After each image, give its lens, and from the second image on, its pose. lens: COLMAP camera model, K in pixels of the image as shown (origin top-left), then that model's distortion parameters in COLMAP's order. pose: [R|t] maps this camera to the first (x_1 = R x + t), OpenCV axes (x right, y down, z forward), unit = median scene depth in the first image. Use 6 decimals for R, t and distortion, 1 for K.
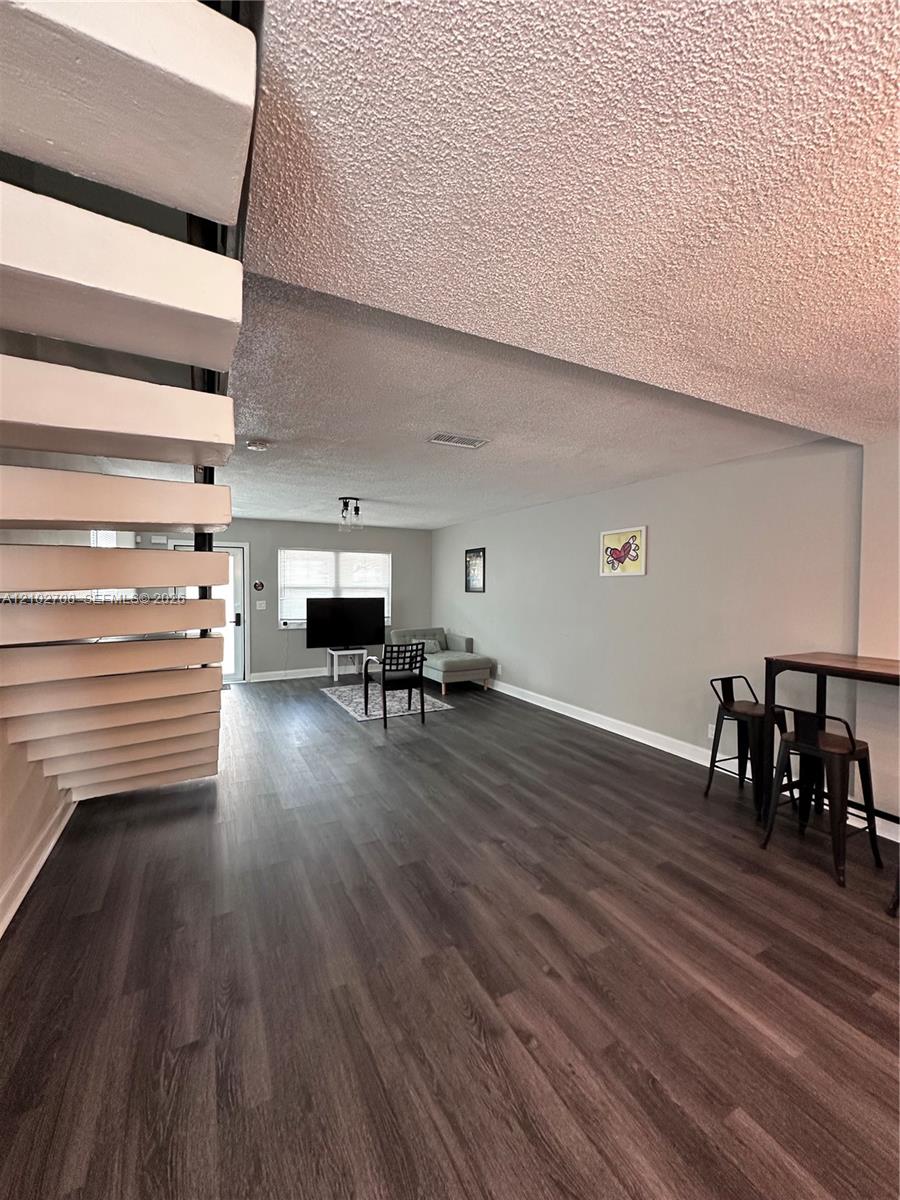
lens RADIAL K [[471.9, 0, 446.9], [0, 471.9, 600.2], [0, 0, 1]] dist [-0.002239, 0.000101]
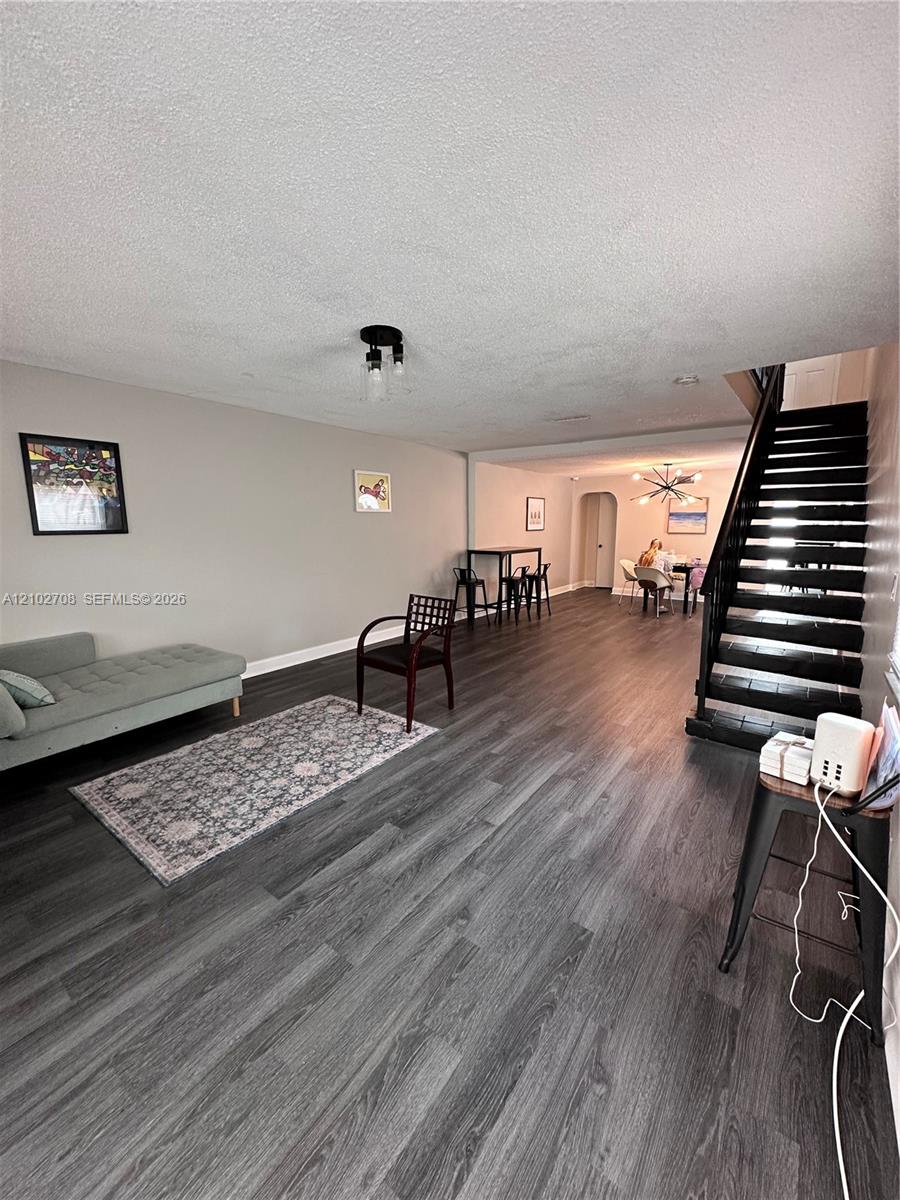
lens RADIAL K [[471.9, 0, 446.9], [0, 471.9, 600.2], [0, 0, 1]] dist [-0.002239, 0.000101]
pose [[-0.419444, -0.152712, 0.894844, -0.826590], [0.026478, 0.983271, 0.180214, -0.043504], [-0.907395, 0.099283, -0.408383, 1.367196]]
